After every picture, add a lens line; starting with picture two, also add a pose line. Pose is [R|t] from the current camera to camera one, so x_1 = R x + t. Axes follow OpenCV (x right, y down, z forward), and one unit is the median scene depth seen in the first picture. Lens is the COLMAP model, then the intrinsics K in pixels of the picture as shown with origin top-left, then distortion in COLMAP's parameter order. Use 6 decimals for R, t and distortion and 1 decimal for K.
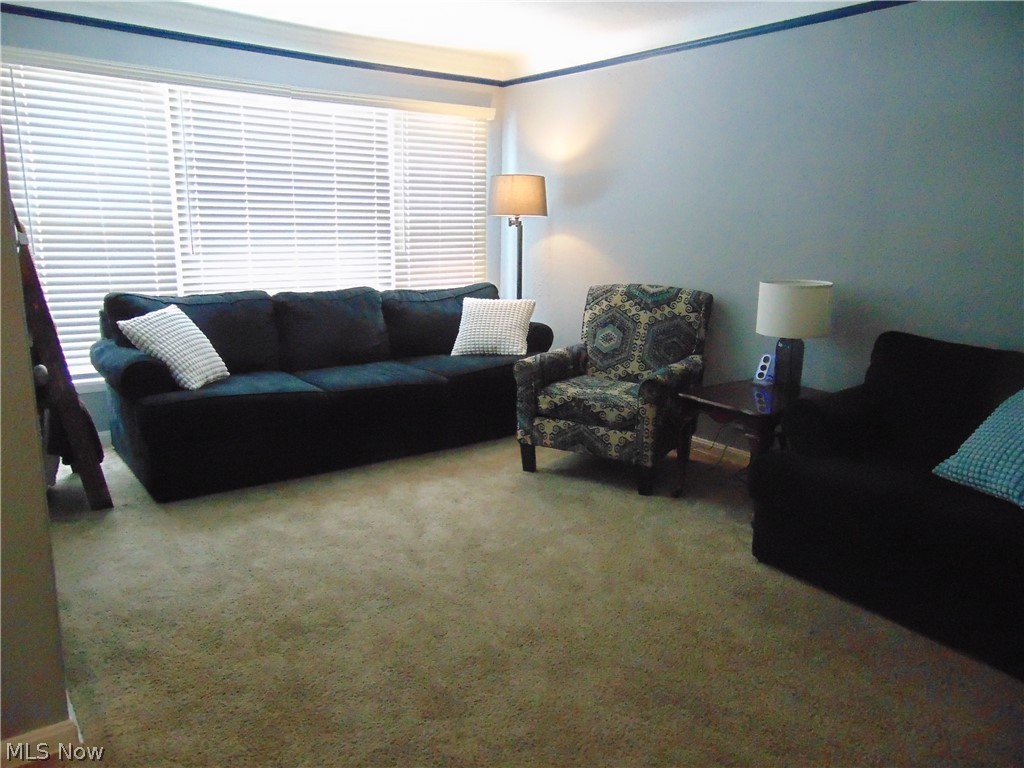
lens RADIAL K [[769.6, 0, 511.7], [0, 769.6, 396.1], [0, 0, 1]] dist [-0.027099, 0.071756]
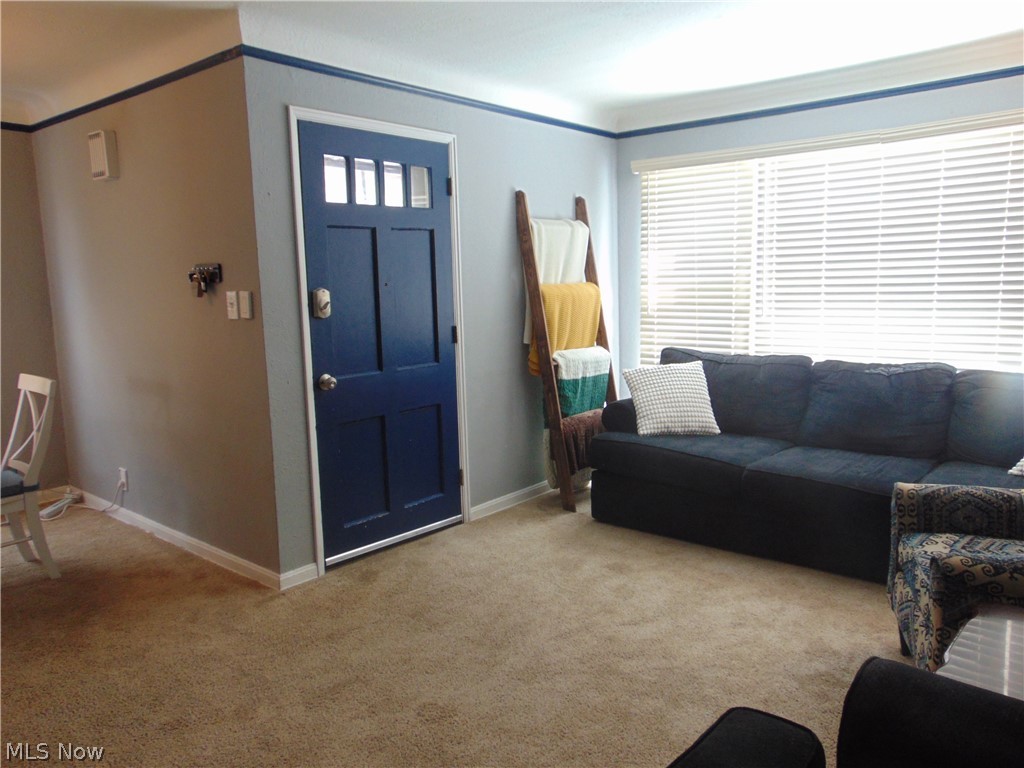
lens RADIAL K [[769.6, 0, 511.7], [0, 769.6, 396.1], [0, 0, 1]] dist [-0.027099, 0.071756]
pose [[0.222974, 0.126746, -0.966549, 0.632416], [-0.190221, 0.978108, 0.084380, -0.123906], [0.956085, 0.165044, 0.242203, 0.537913]]
